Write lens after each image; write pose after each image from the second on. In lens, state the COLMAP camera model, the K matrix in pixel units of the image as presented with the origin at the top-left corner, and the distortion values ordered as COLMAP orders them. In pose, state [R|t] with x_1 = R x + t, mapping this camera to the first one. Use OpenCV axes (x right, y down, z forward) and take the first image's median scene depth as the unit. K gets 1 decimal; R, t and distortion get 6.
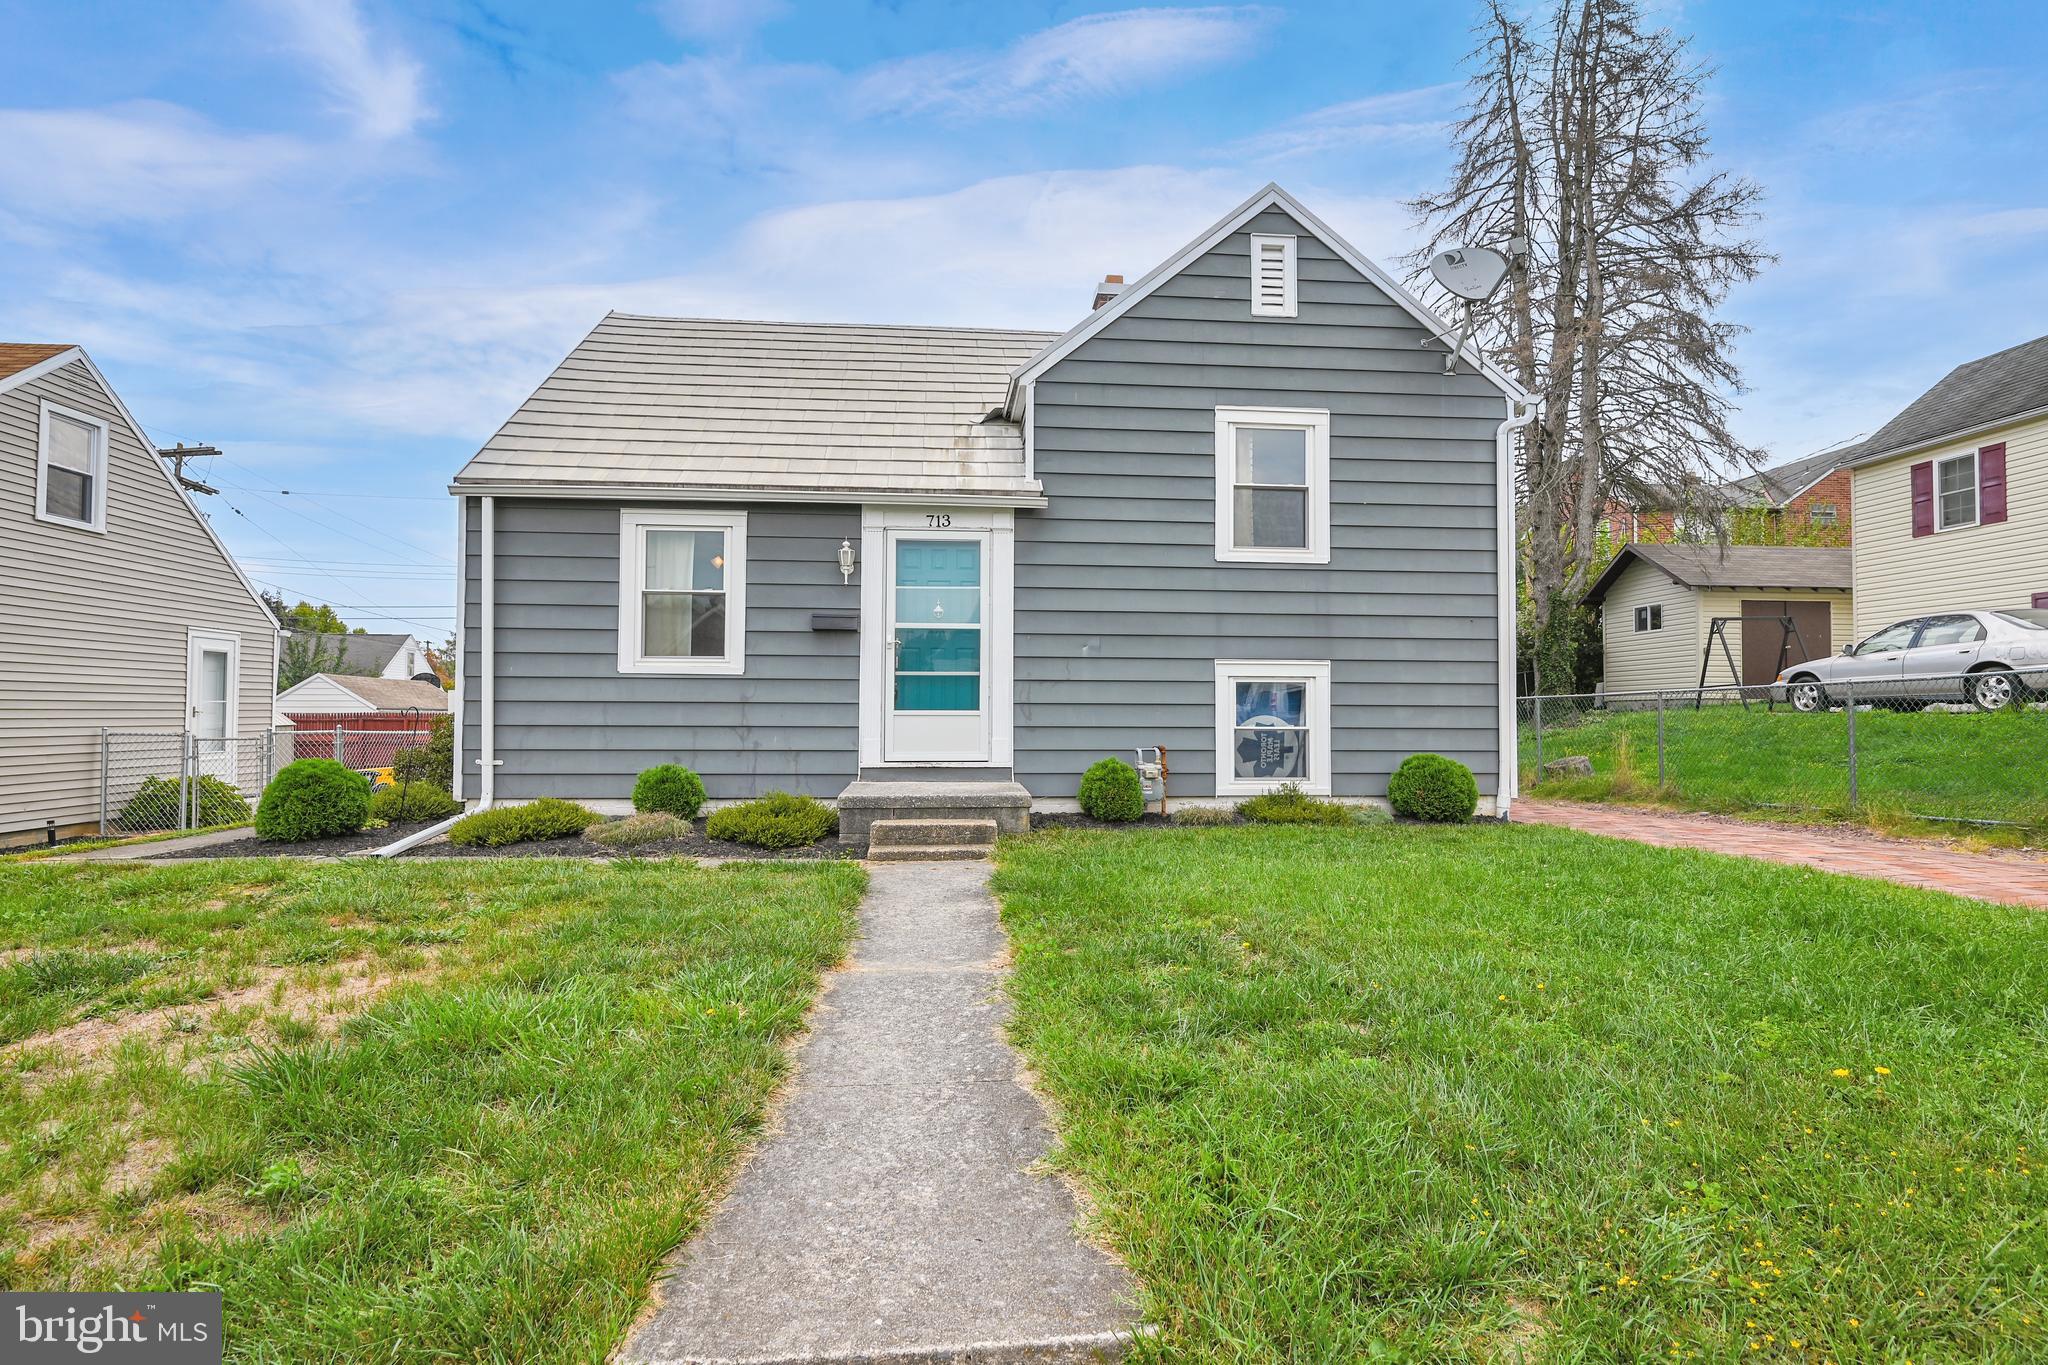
lens RADIAL K [[996.3, 0, 1024.0], [0, 996.3, 682.5], [0, 0, 1]] dist [-0.001405, 0.000005]
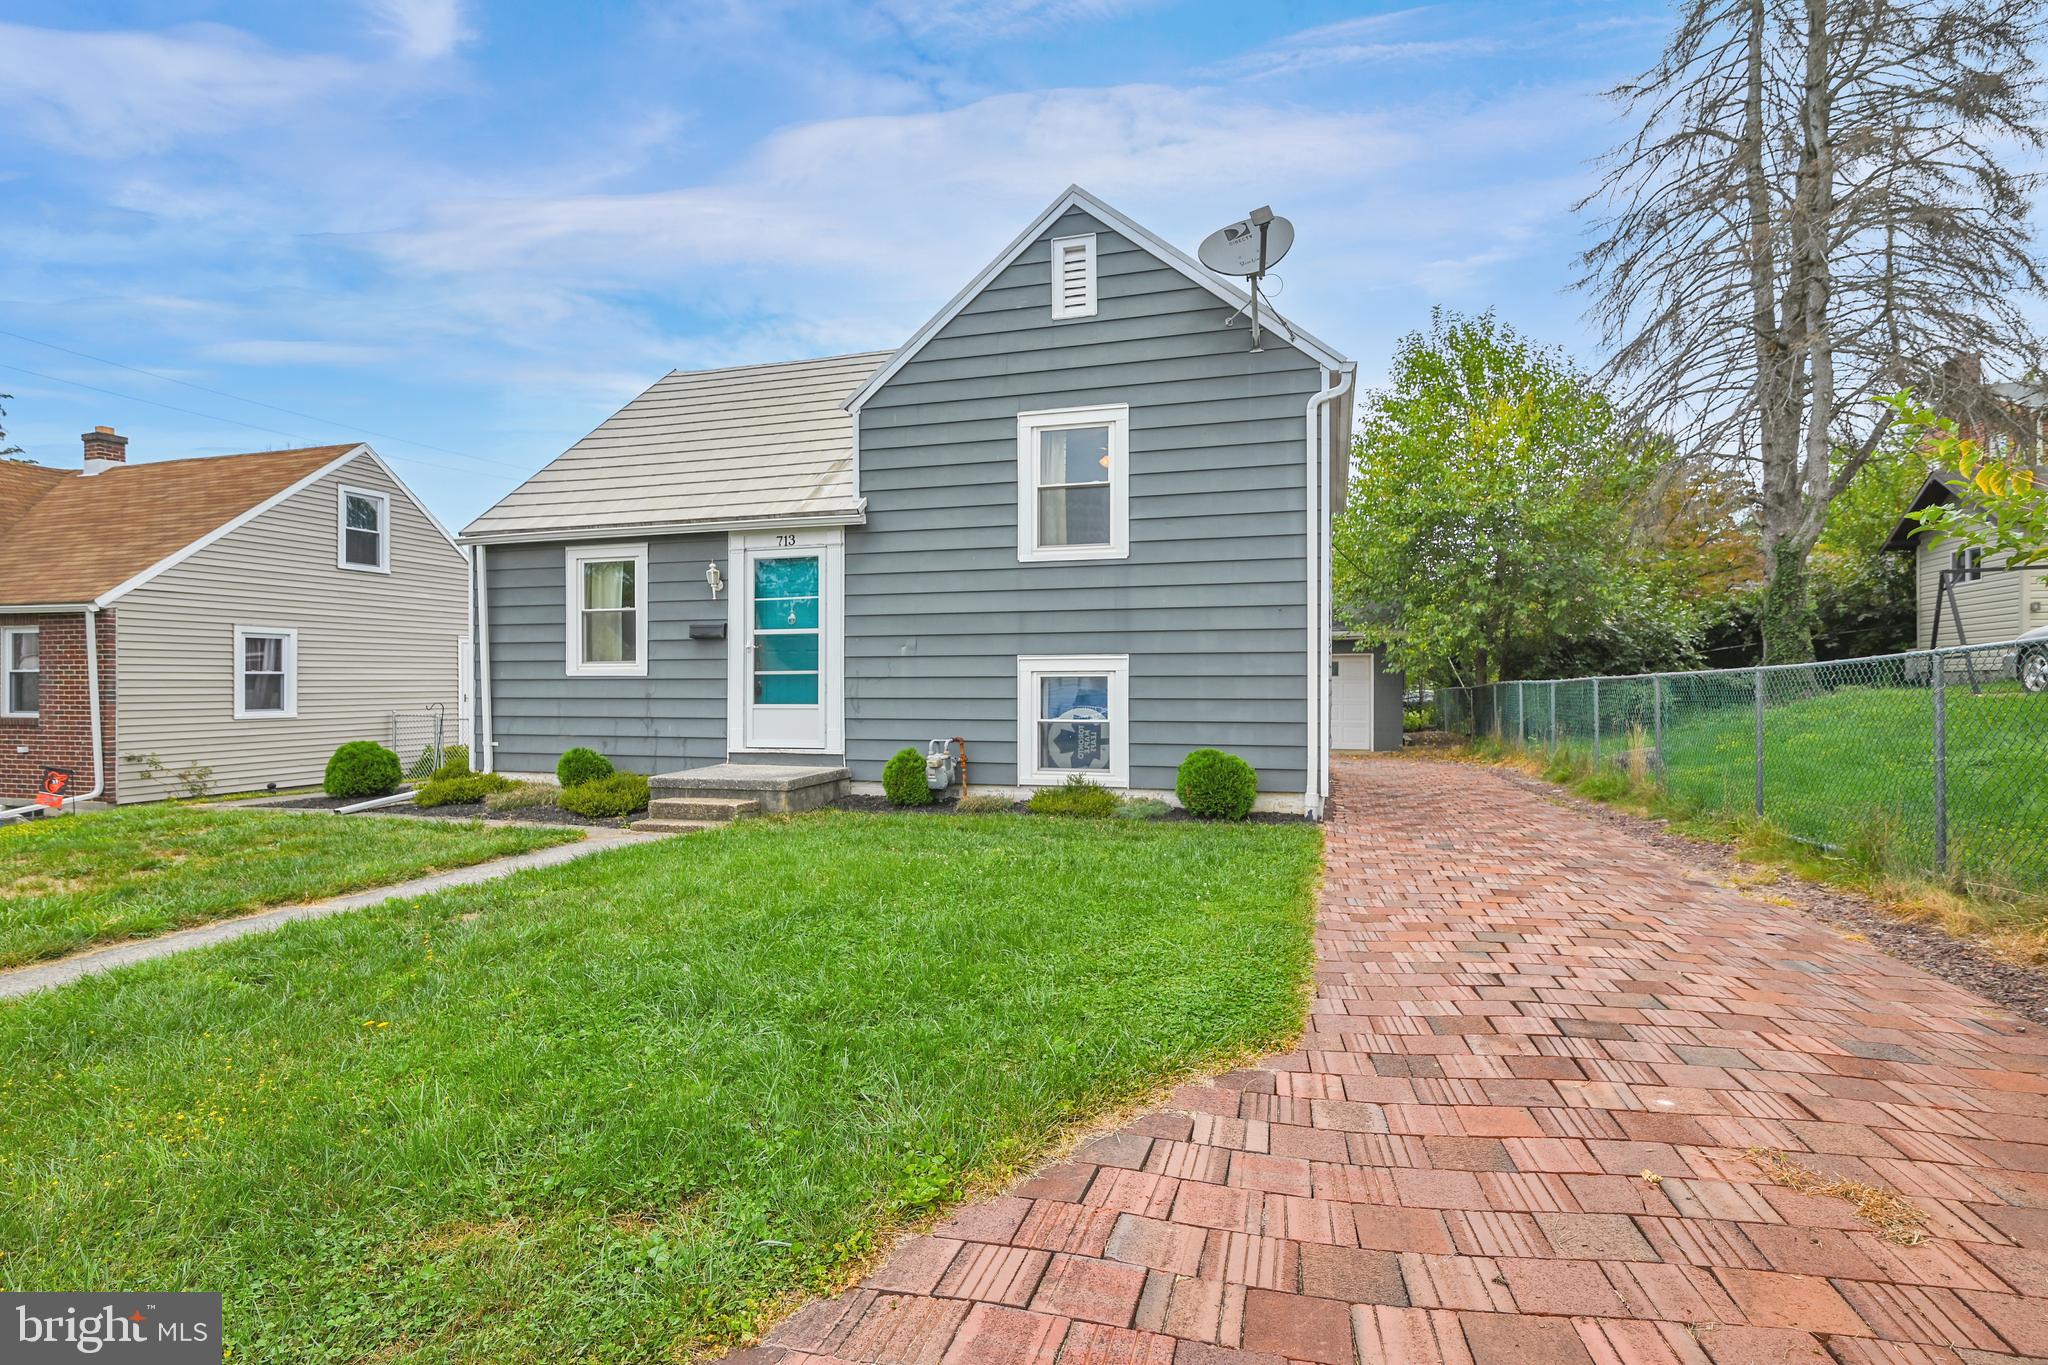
lens RADIAL K [[996.3, 0, 1024.0], [0, 996.3, 682.5], [0, 0, 1]] dist [-0.001405, 0.000005]
pose [[0.929506, -0.007459, -0.368731, 0.582936], [0.019119, 0.999426, 0.027977, -0.024147], [0.368311, -0.033055, 0.929115, 0.021915]]
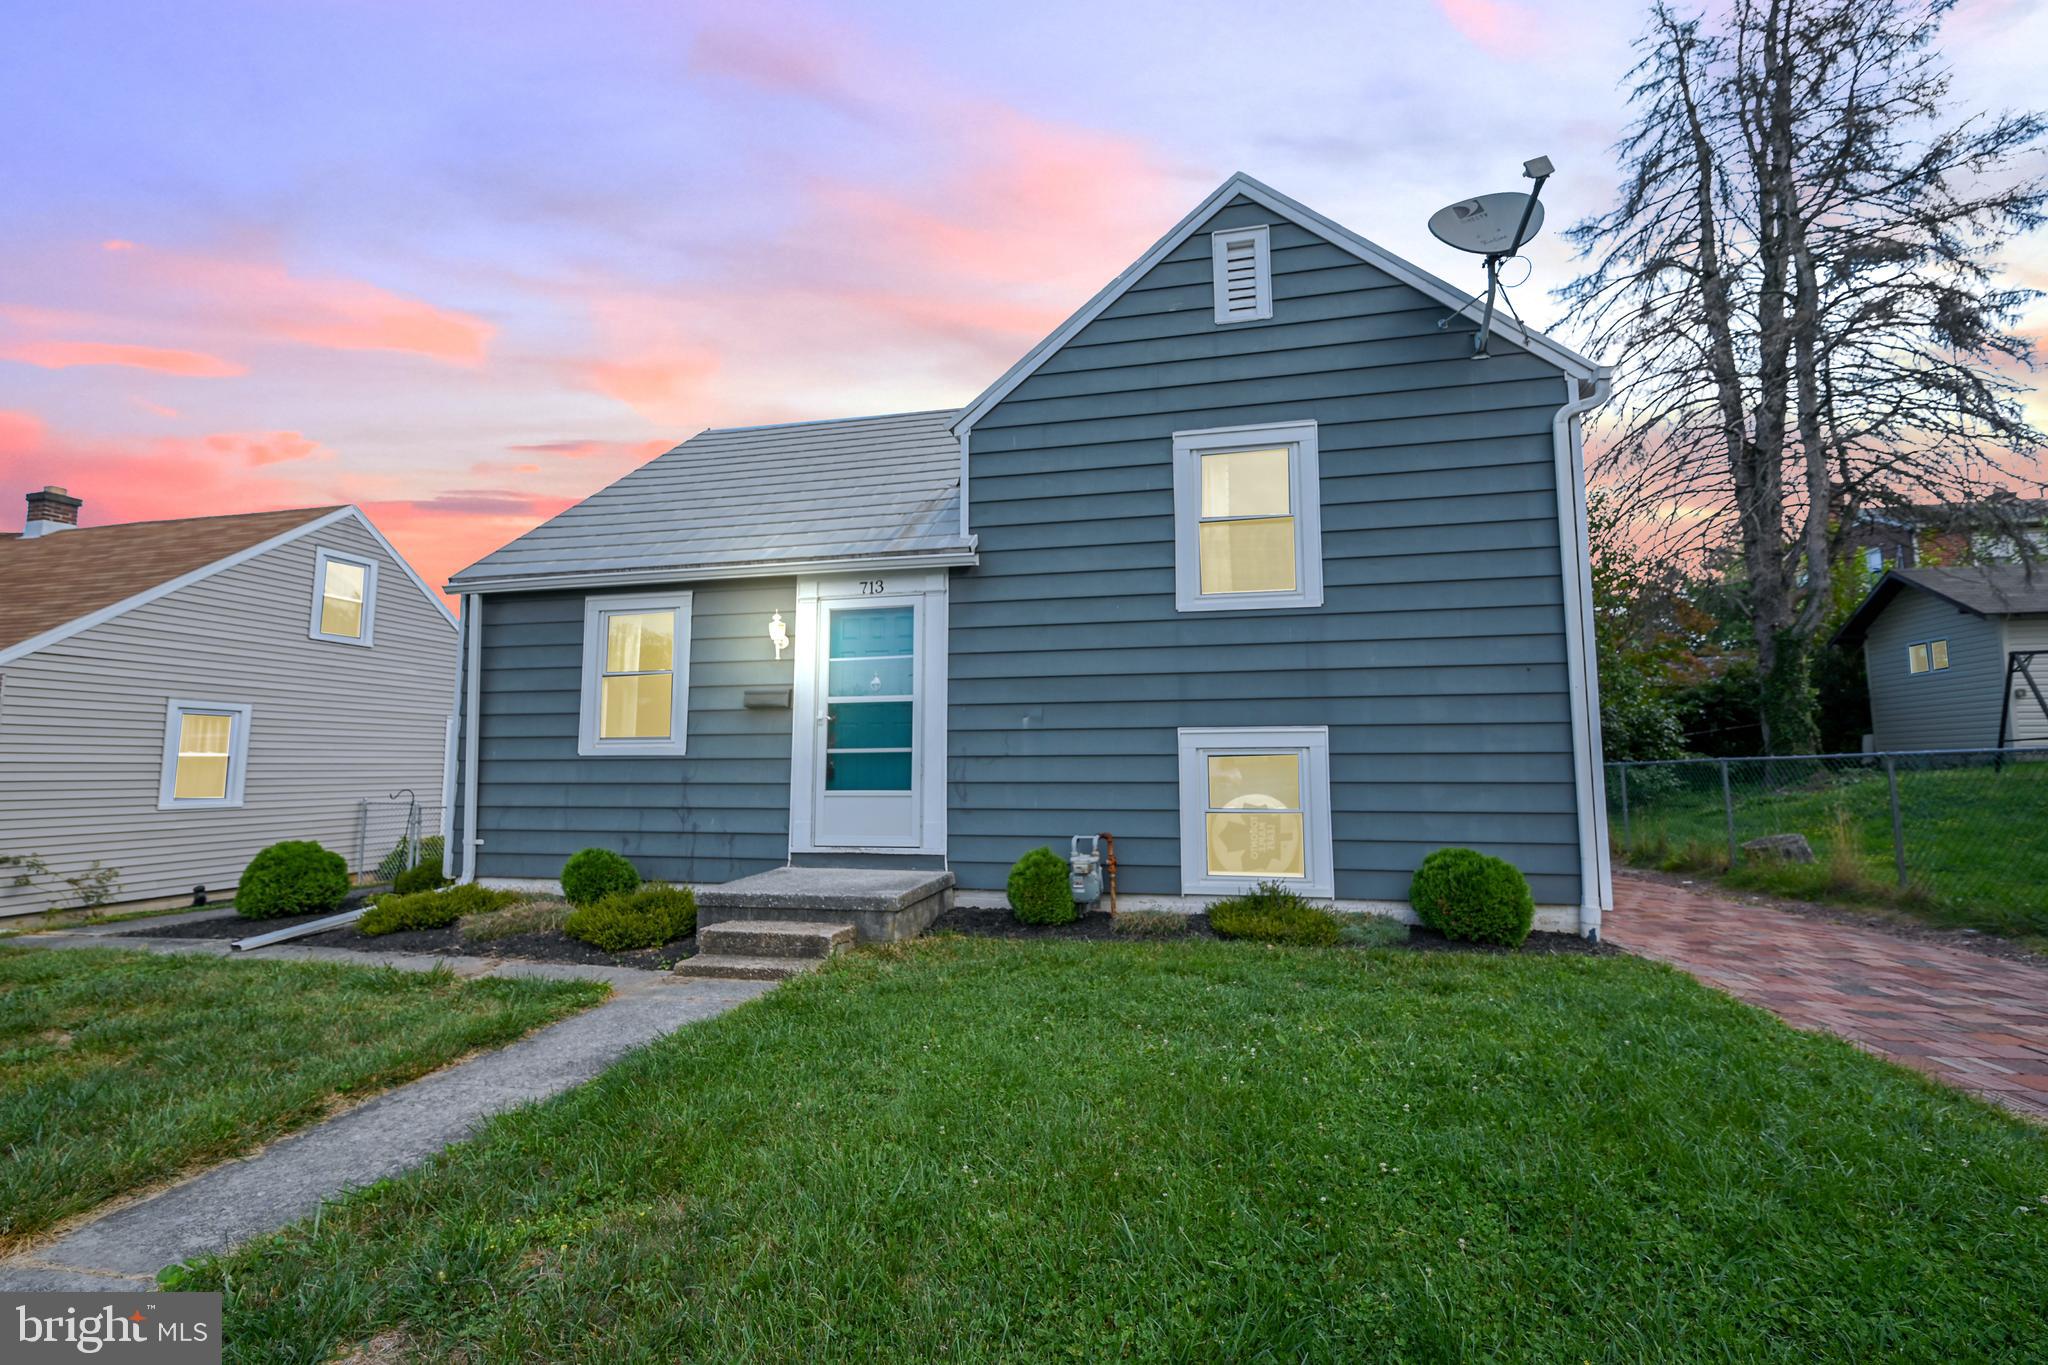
lens RADIAL K [[838.9, 0, 1030.6], [0, 838.9, 686.2], [0, 0, 1]] dist [0.000496, -0.000045]
pose [[0.957199, -0.036733, -0.287089, 0.274507], [0.017718, 0.997490, -0.068555, -0.012318], [0.288886, 0.060534, 0.955448, 0.287593]]
